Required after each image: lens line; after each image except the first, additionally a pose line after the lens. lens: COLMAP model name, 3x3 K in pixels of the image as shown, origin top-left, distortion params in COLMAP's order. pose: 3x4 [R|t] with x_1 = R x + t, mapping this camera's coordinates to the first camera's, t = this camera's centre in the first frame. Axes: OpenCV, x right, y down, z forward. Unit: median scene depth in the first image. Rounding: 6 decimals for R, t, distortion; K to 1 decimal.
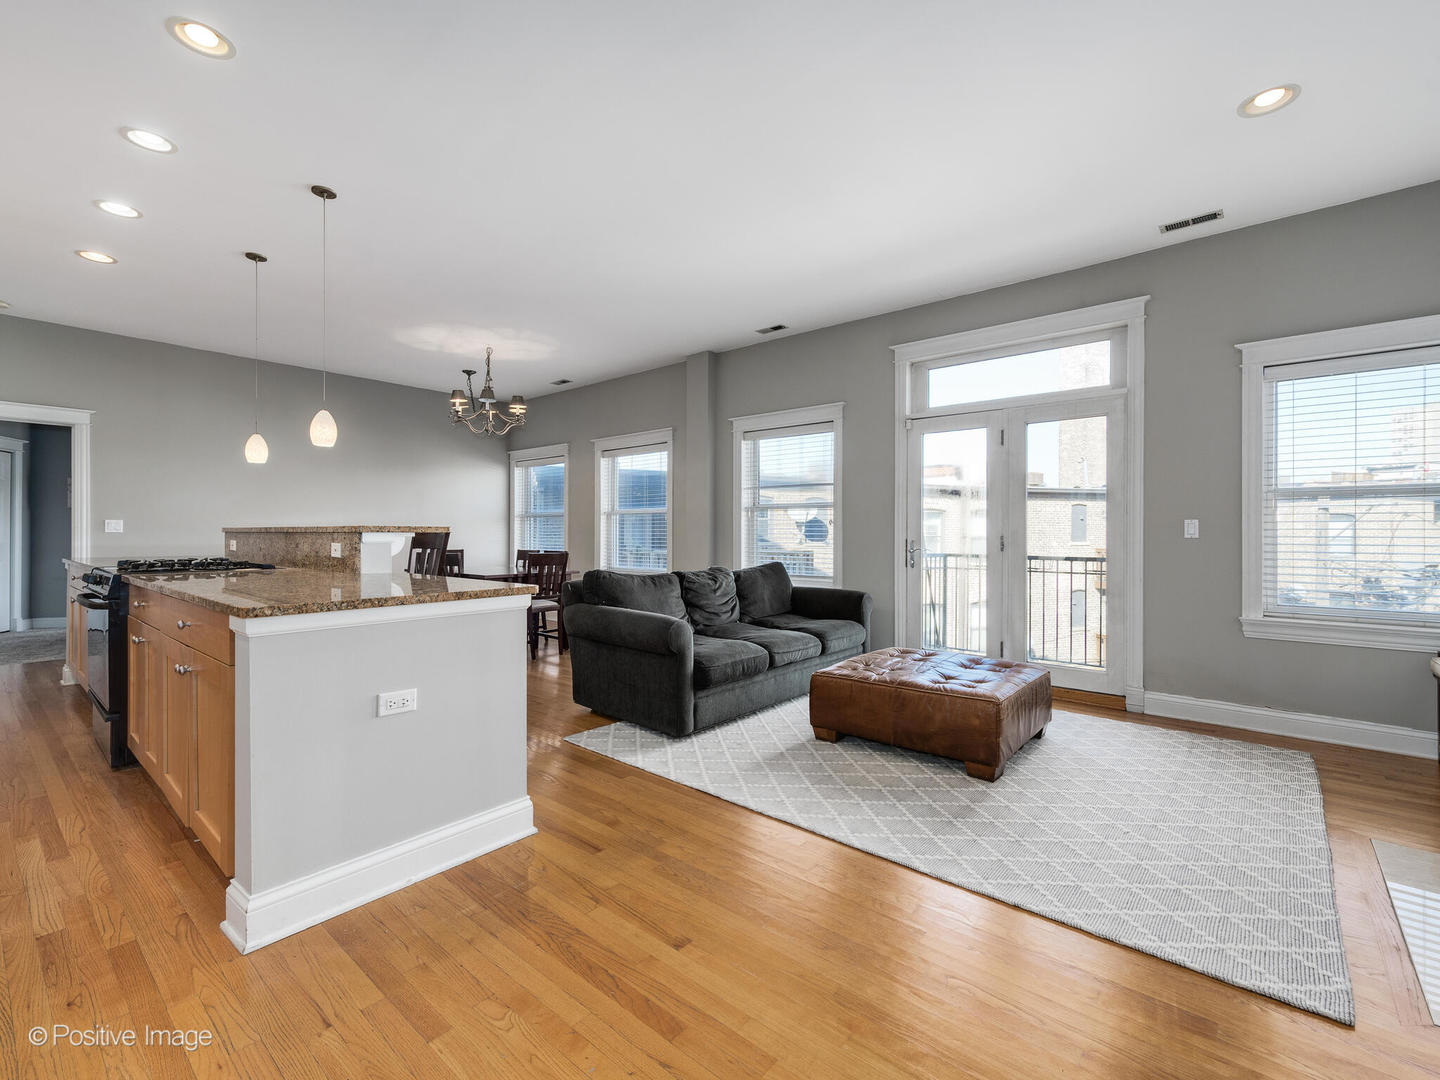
lens RADIAL K [[627.4, 0, 721.4], [0, 627.4, 534.1], [0, 0, 1]] dist [0.008247, -0.000008]
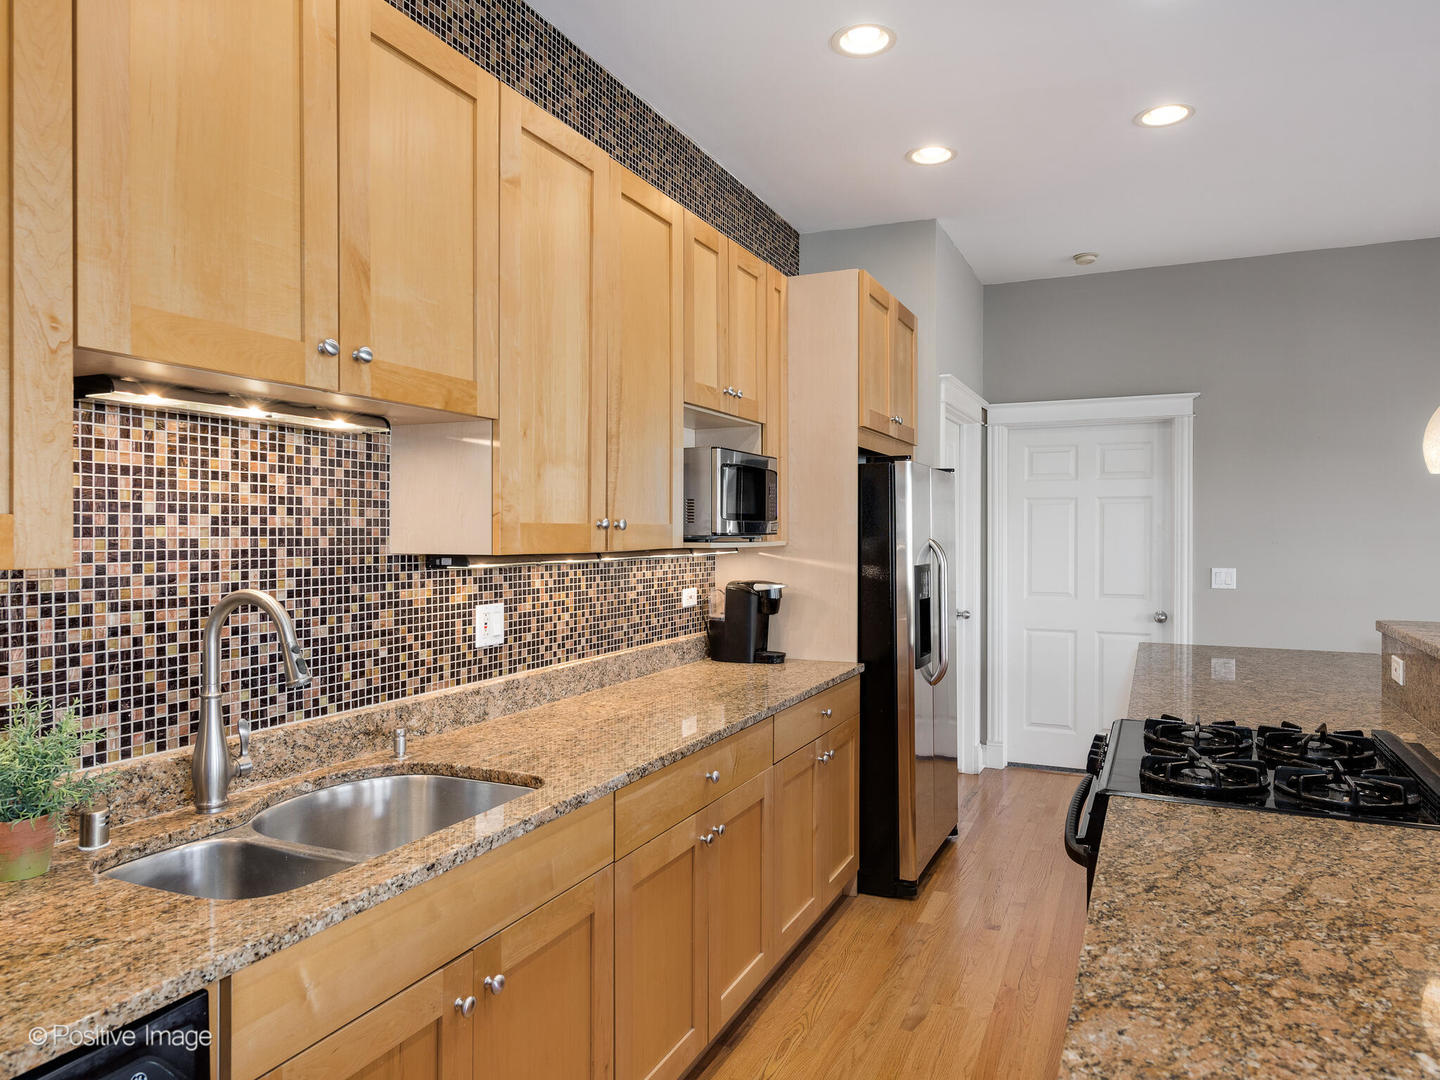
lens RADIAL K [[960.8, 0, 743.0], [0, 960.8, 538.8], [0, 0, 1]] dist [0.004889, -0.003615]
pose [[0.276868, 0.006932, -0.960883, -0.289242], [-0.004162, 0.999973, 0.006015, -0.077710], [0.960899, 0.002333, 0.276890, 0.425987]]
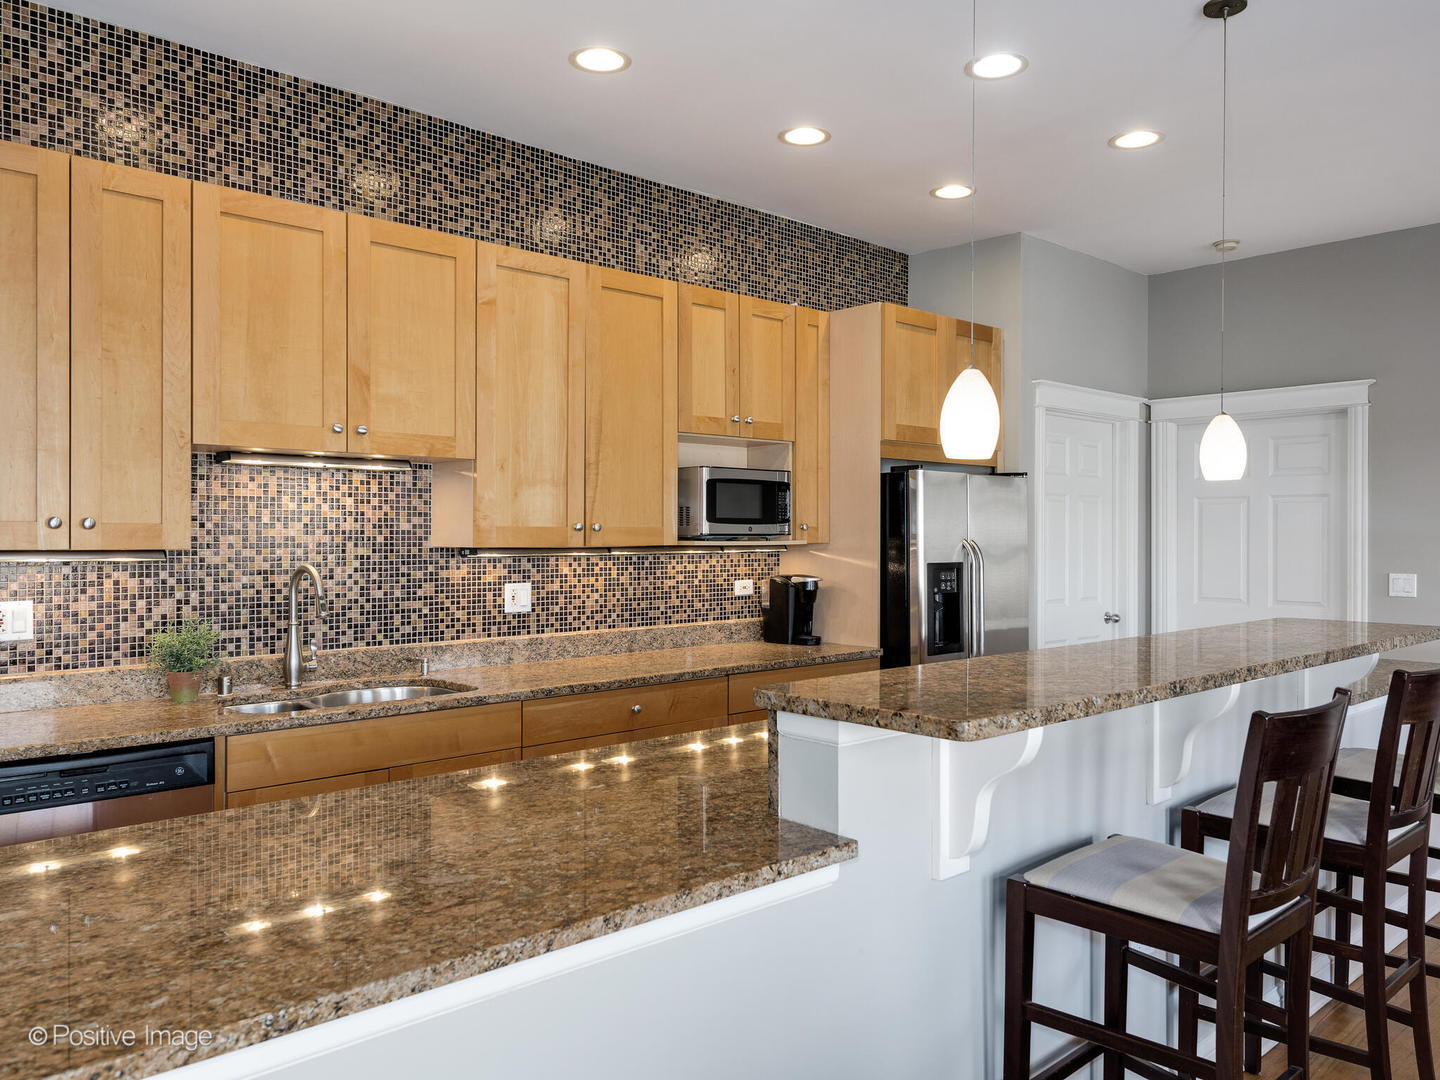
lens RADIAL K [[1104.1, 0, 743.1], [0, 1104.1, 534.5], [0, 0, 1]] dist [0.003390, -0.000078]
pose [[-0.118104, 0.001287, -0.993000, 0.064615], [-0.005123, 0.999985, 0.001906, -0.079028], [0.992988, 0.005312, -0.118096, 0.776313]]
